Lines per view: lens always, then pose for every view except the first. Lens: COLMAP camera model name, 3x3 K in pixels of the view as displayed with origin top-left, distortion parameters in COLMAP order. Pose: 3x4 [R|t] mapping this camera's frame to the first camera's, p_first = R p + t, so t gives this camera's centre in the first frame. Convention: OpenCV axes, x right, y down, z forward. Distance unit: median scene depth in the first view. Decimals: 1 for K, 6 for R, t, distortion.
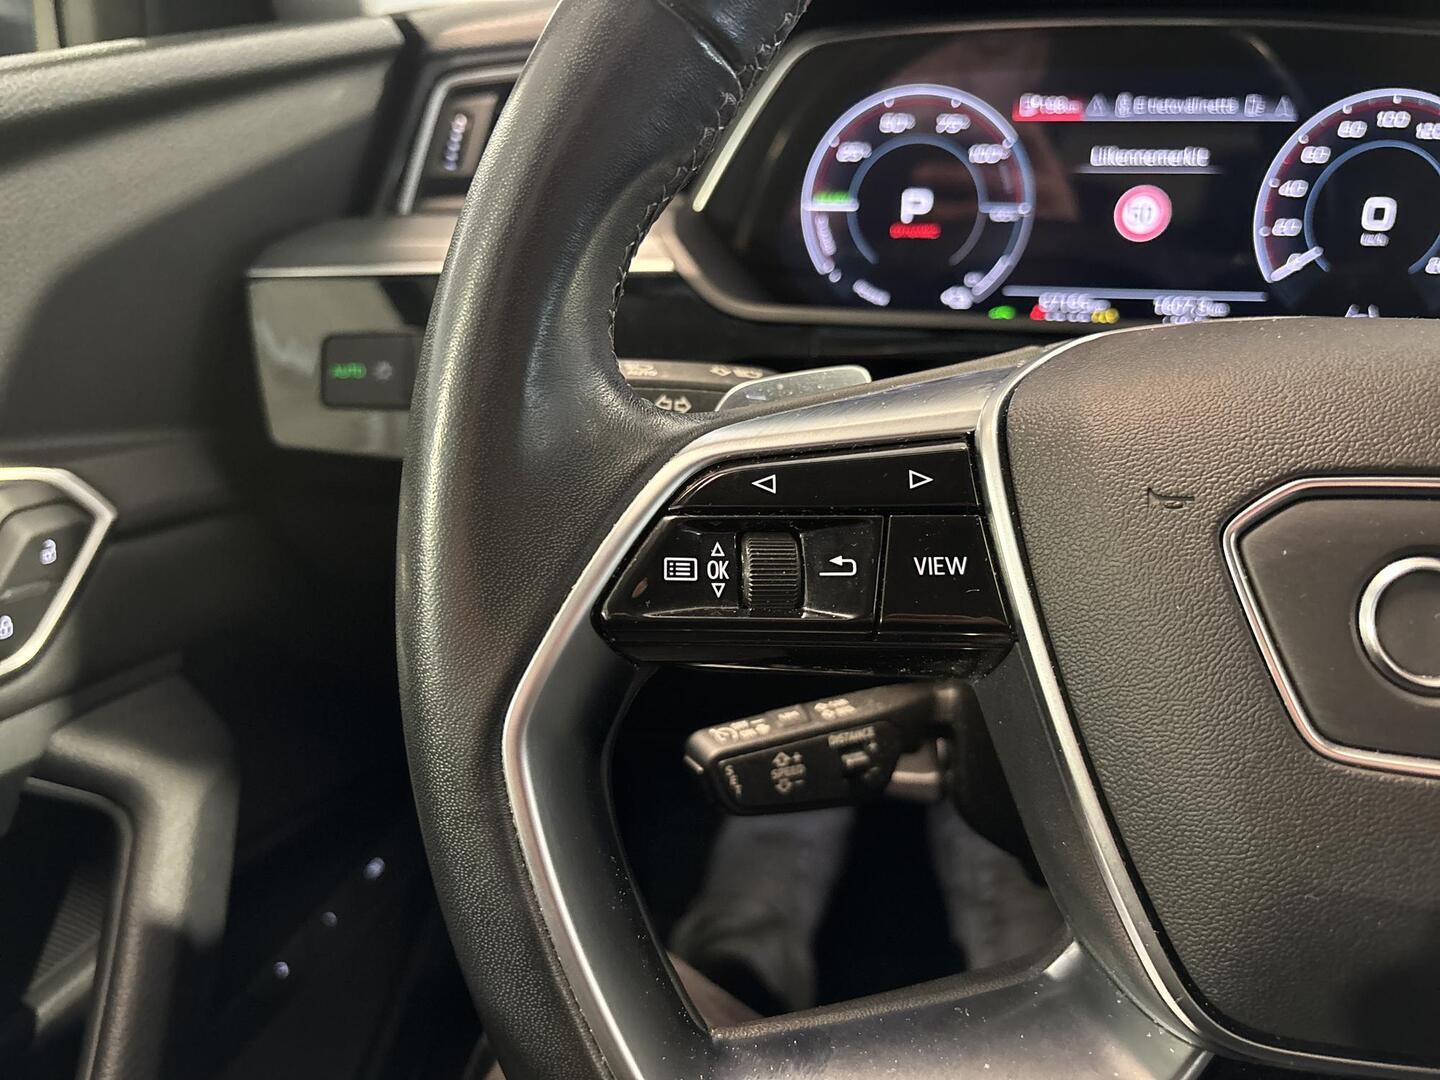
lens RADIAL K [[1054.4, 0, 714.6], [0, 1054.4, 536.3], [0, 0, 1]] dist [-0.012294, -0.023687]
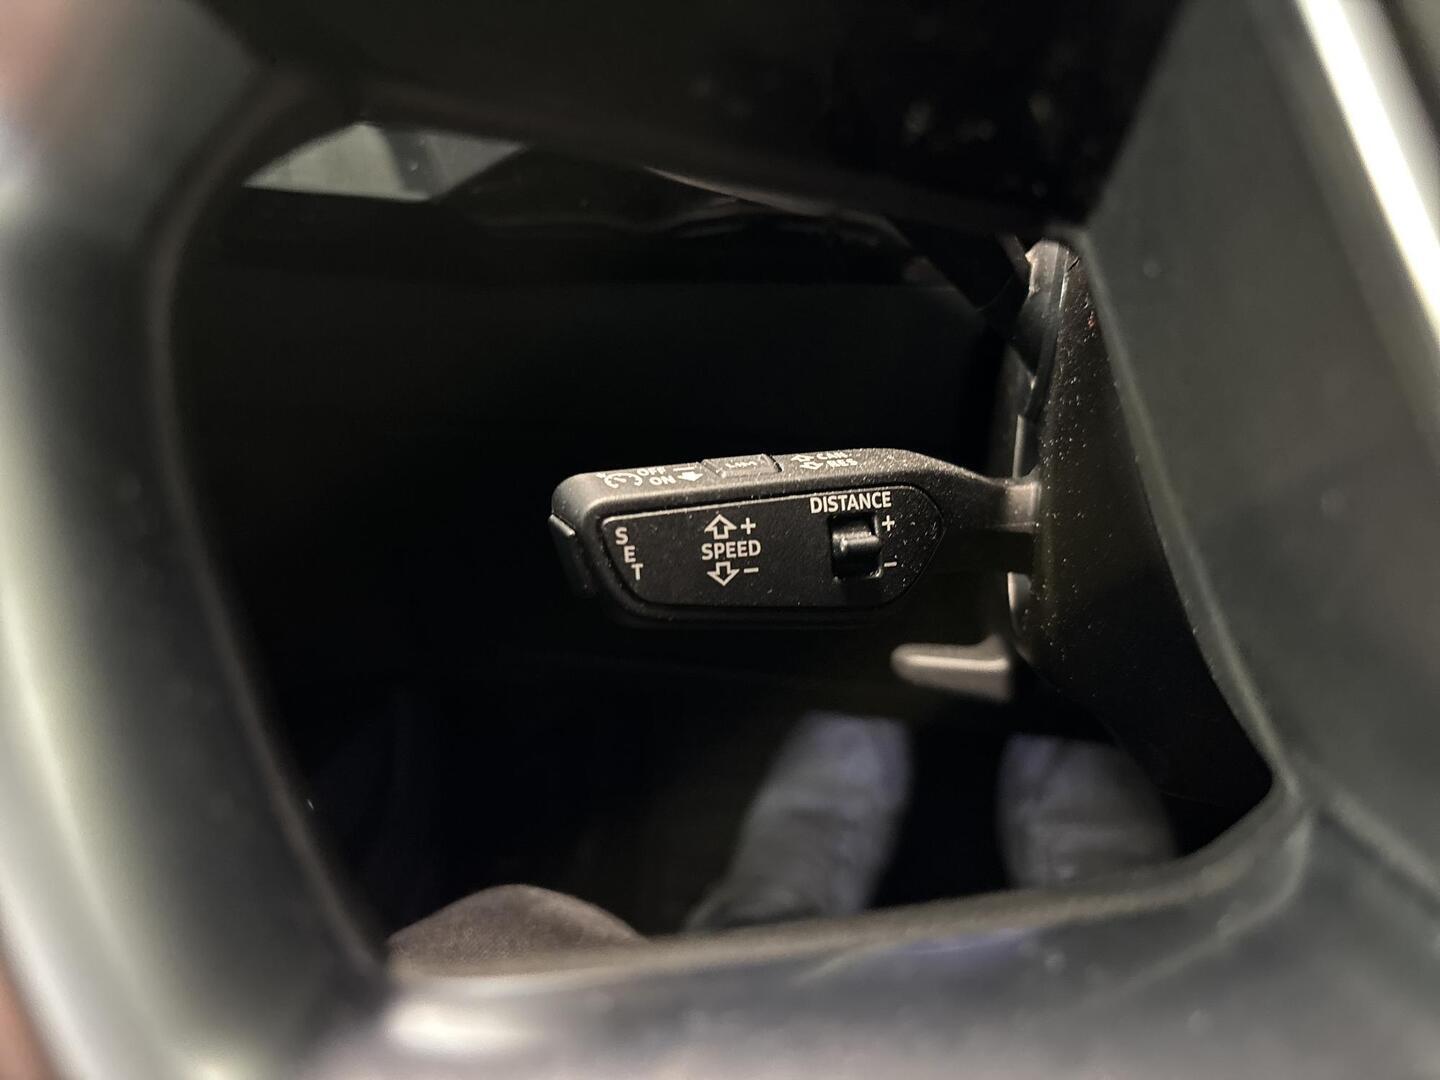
lens RADIAL K [[1054.4, 0, 721.9], [0, 1054.4, 547.9], [0, 0, 1]] dist [-0.012294, -0.023687]
pose [[0.997209, 0.030419, -0.068190, 0.102544], [-0.030829, 0.999512, -0.004965, 0.224813], [0.068005, 0.007053, 0.997660, 0.439600]]
